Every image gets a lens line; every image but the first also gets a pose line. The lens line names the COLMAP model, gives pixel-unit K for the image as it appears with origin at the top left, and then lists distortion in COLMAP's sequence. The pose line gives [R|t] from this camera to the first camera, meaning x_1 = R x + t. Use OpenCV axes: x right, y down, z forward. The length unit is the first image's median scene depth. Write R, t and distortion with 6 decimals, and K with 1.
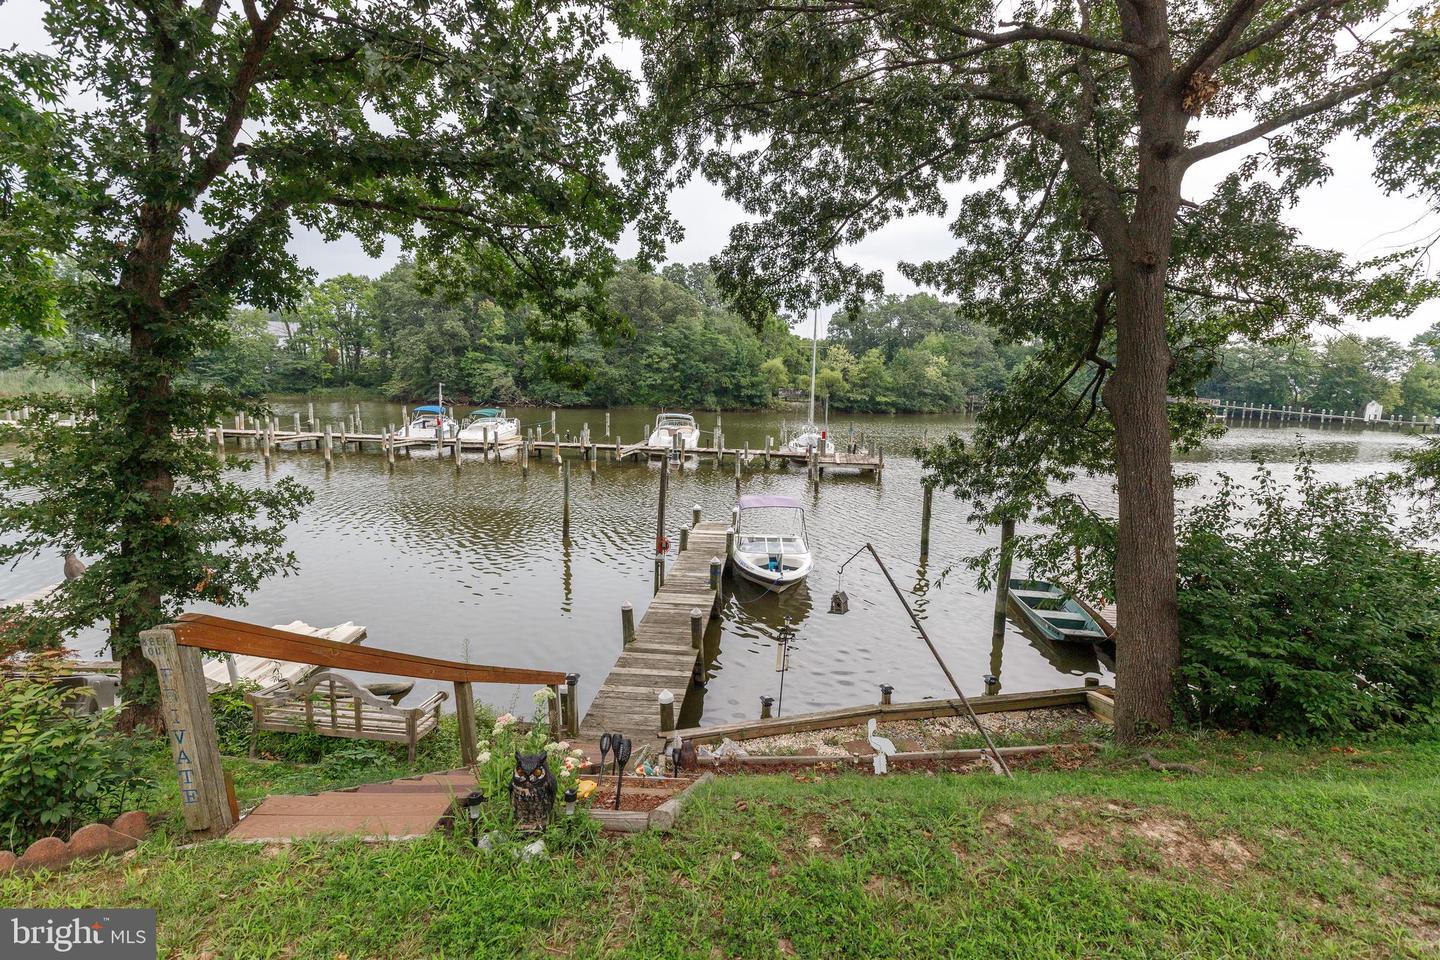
lens RADIAL K [[645.6, 0, 717.4], [0, 645.6, 480.1], [0, 0, 1]] dist [0.007127, -0.000470]
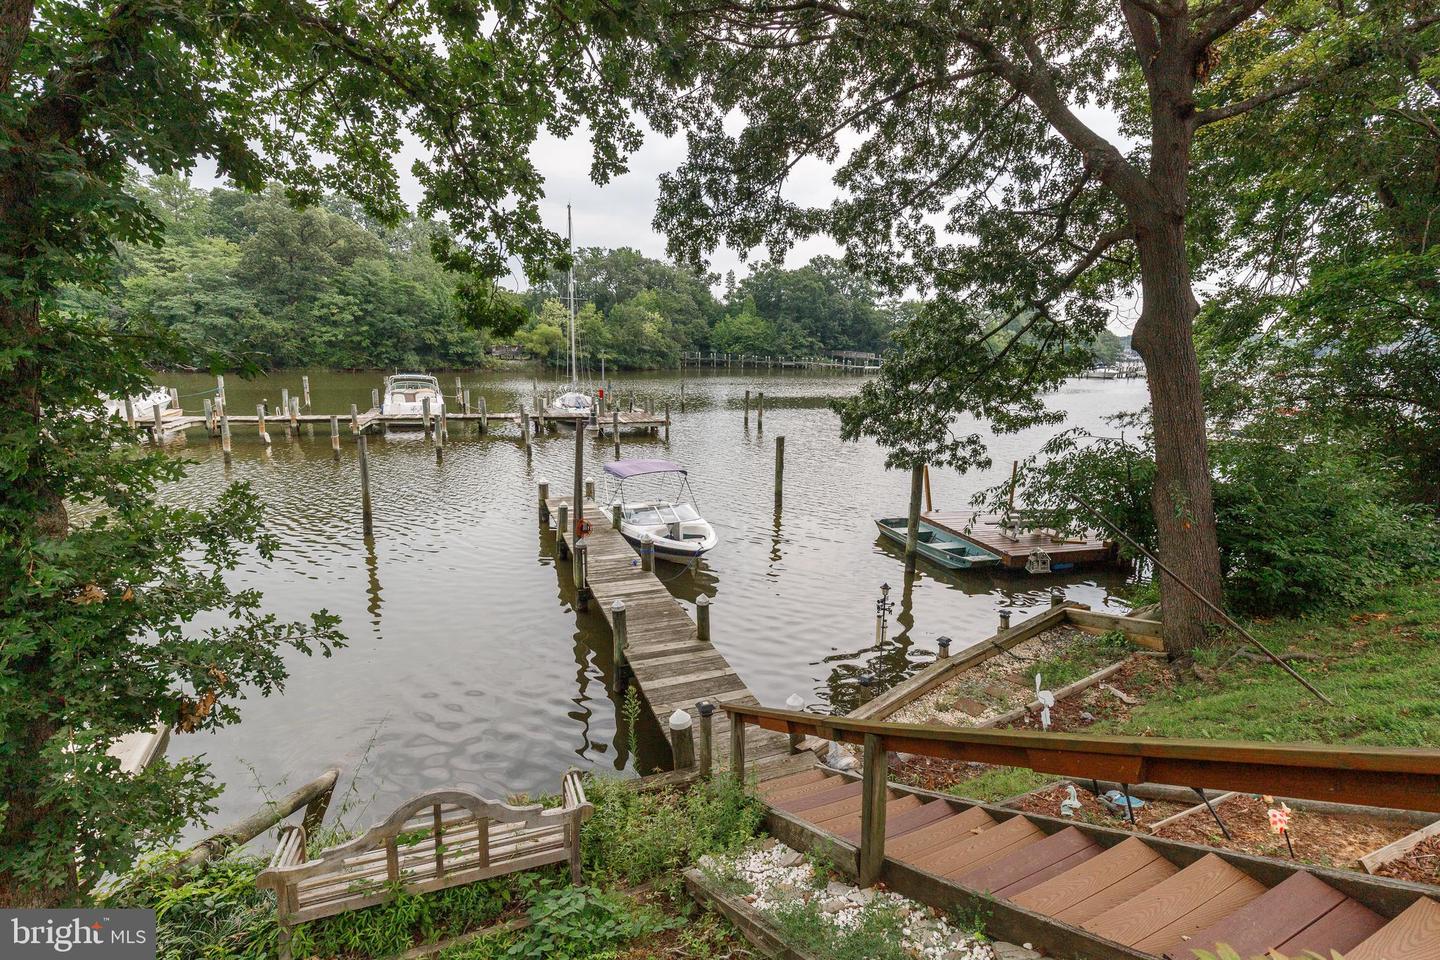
lens RADIAL K [[660.4, 0, 718.4], [0, 660.4, 482.6], [0, 0, 1]] dist [0.008143, -0.000261]
pose [[0.899479, -0.093508, 0.426842, -0.283150], [0.066537, 0.994753, 0.077707, -0.012596], [-0.431869, -0.041495, 0.900982, 0.156170]]
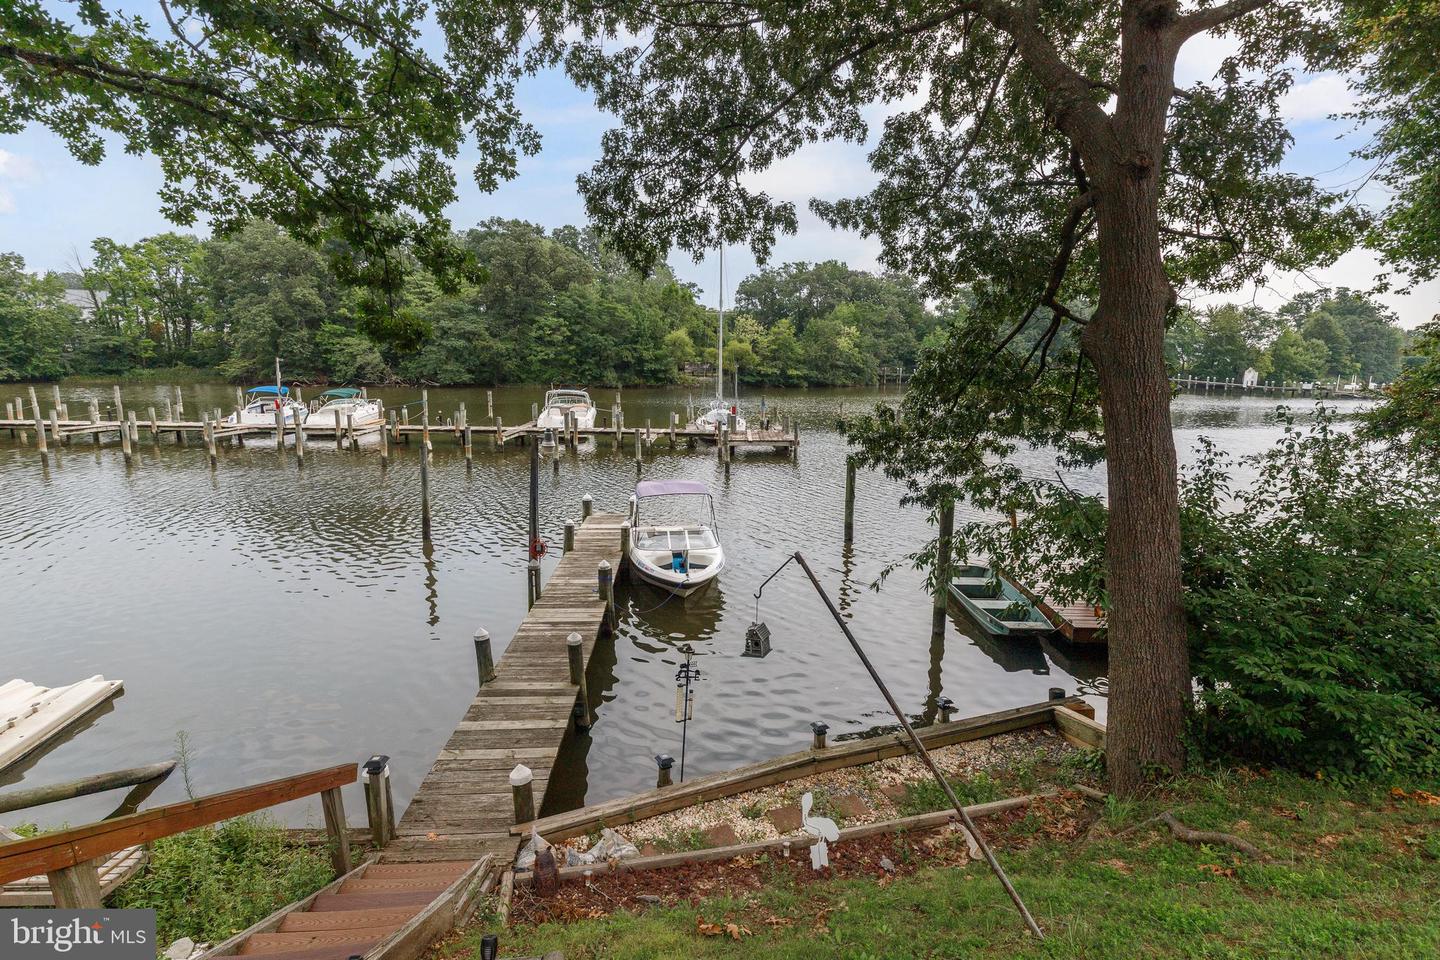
lens RADIAL K [[686.6, 0, 716.9], [0, 686.6, 478.5], [0, 0, 1]] dist [0.001155, -0.000264]
pose [[0.990341, -0.035085, 0.134144, 0.024777], [0.031809, 0.999143, 0.026494, -0.001344], [-0.134958, -0.021971, 0.990608, 0.129122]]
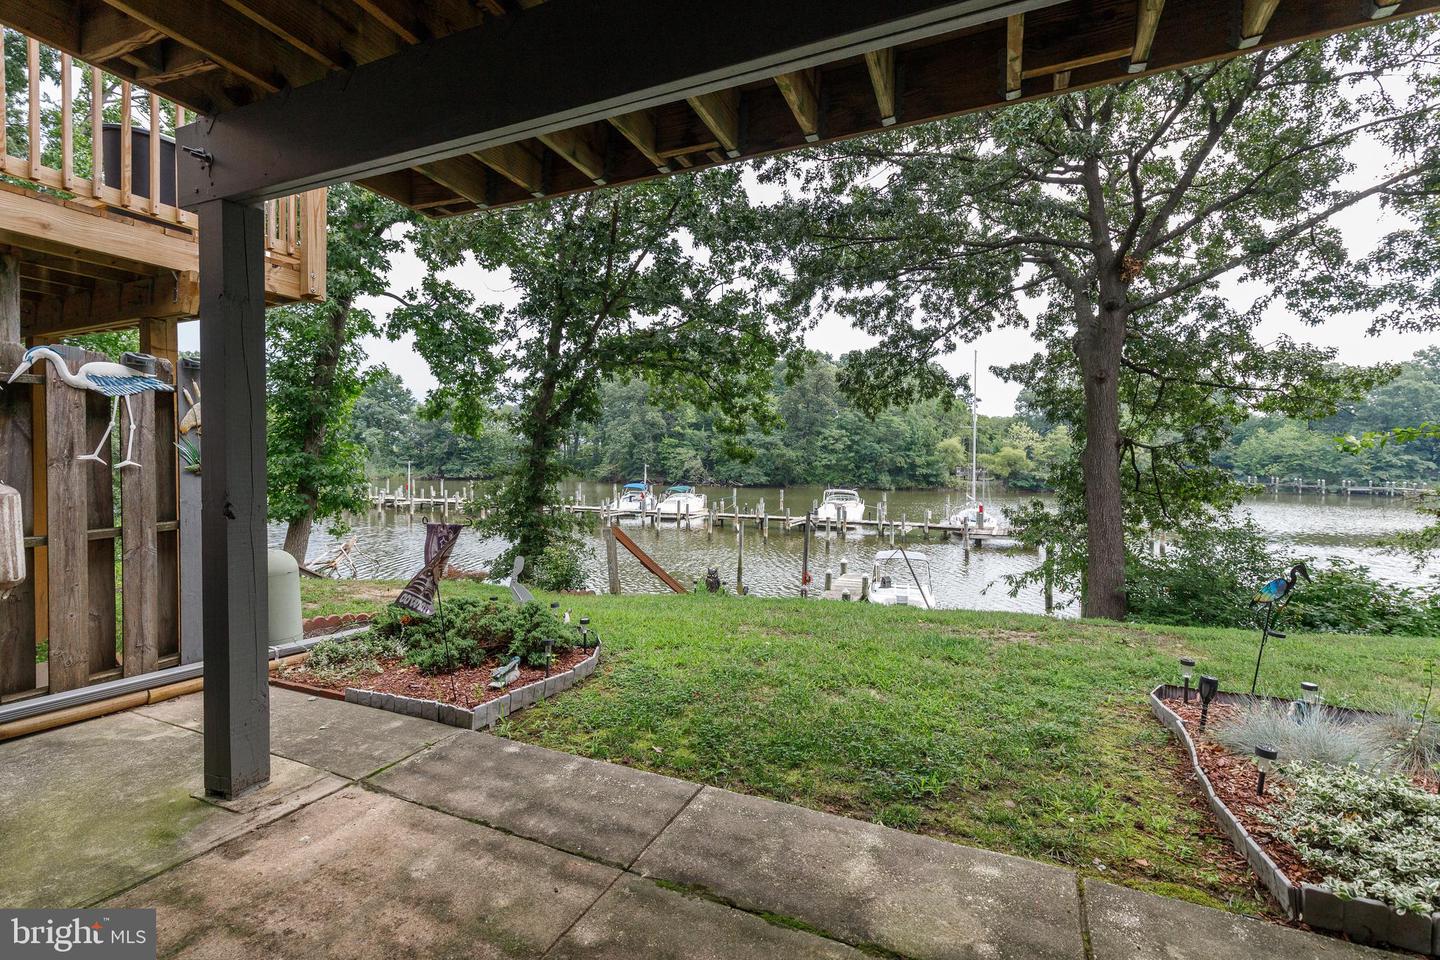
lens RADIAL K [[641.1, 0, 713.7], [0, 641.1, 479.5], [0, 0, 1]] dist [0.000064, -0.000070]
pose [[0.960182, -0.004603, -0.279338, 0.103684], [-0.030531, 0.992147, -0.121293, 0.064177], [0.277702, 0.124992, 0.952501, -0.352012]]
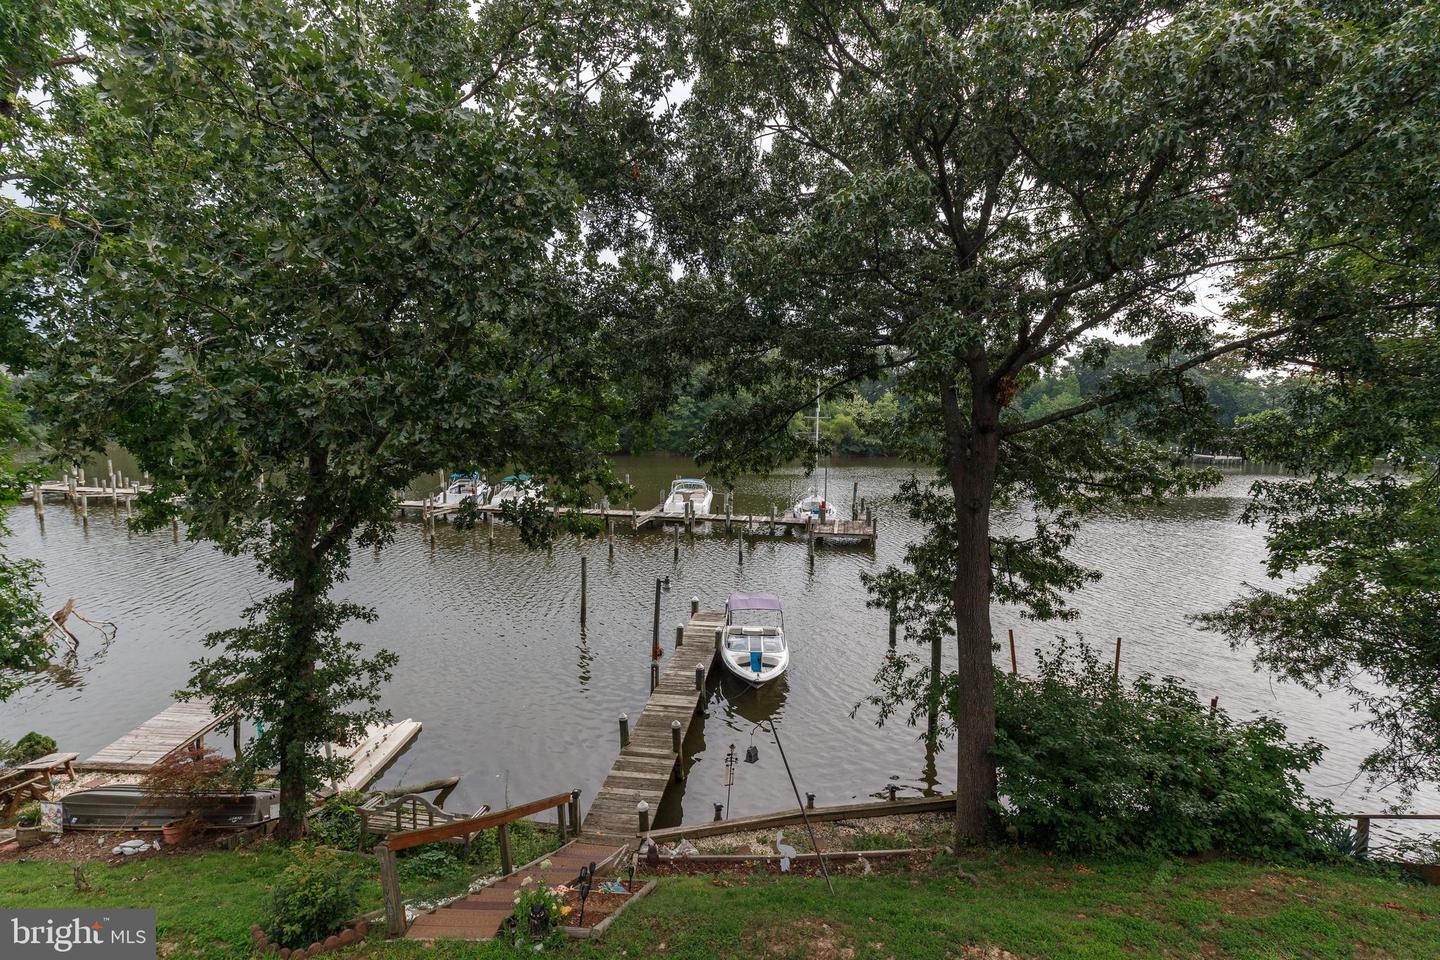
lens RADIAL K [[642.7, 0, 714.9], [0, 642.7, 481.5], [0, 0, 1]] dist [-0.000838, -0.001039]
pose [[0.999103, -0.006219, -0.041898, 0.077167], [0.004347, 0.998994, -0.044634, -0.168189], [0.042133, 0.044412, 0.998124, -0.227448]]
